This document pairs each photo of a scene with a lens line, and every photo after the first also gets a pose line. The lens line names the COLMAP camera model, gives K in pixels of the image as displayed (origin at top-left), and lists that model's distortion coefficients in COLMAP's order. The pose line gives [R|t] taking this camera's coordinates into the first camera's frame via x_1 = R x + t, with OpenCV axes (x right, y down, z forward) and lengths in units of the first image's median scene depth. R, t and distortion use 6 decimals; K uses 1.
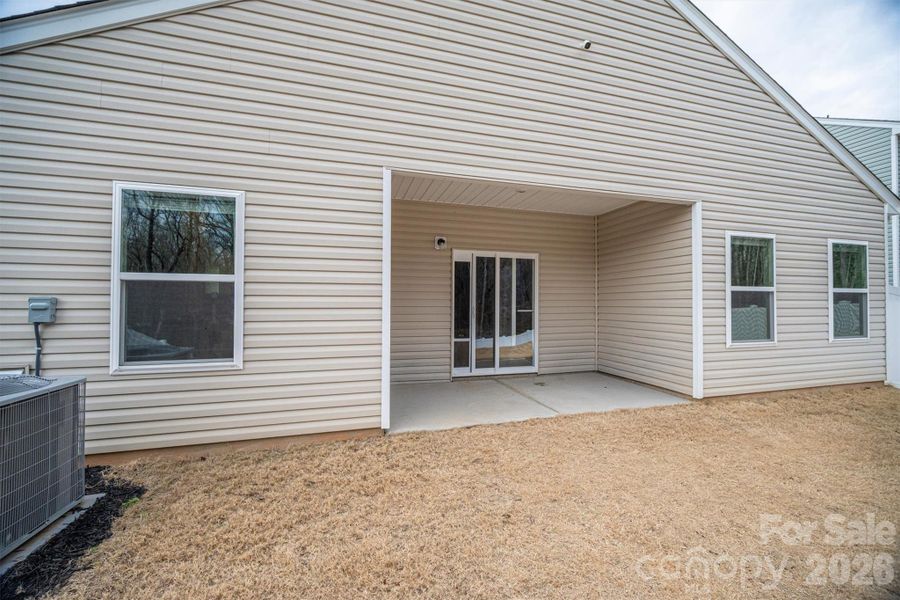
lens RADIAL K [[415.3, 0, 449.0], [0, 415.3, 298.4], [0, 0, 1]] dist [-0.000181, -0.000537]
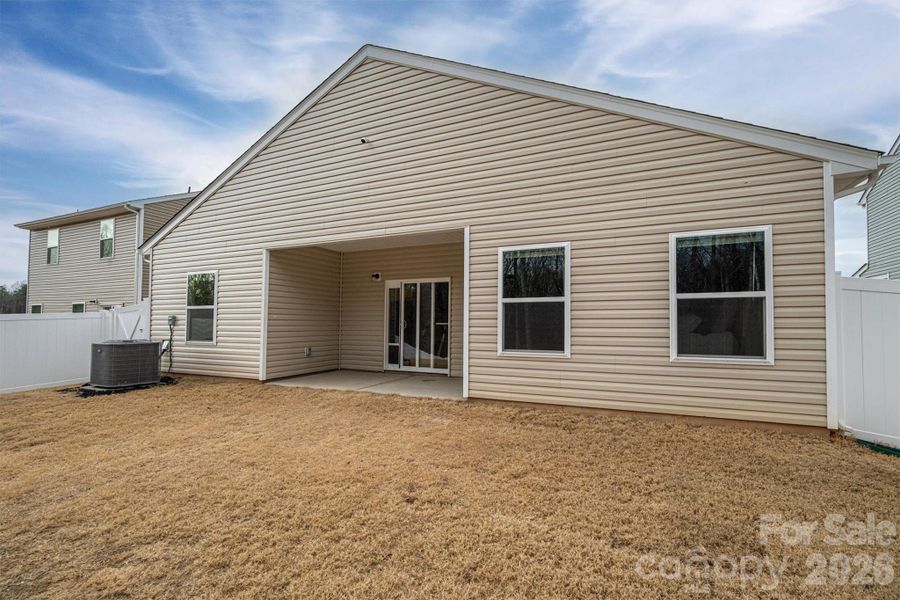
lens RADIAL K [[415.3, 0, 449.0], [0, 415.3, 298.4], [0, 0, 1]] dist [-0.000181, -0.000537]
pose [[0.722723, -0.044749, -0.689687, 1.157220], [0.008203, 0.998387, -0.056183, 0.026537], [0.691089, 0.034947, 0.721925, 0.117588]]
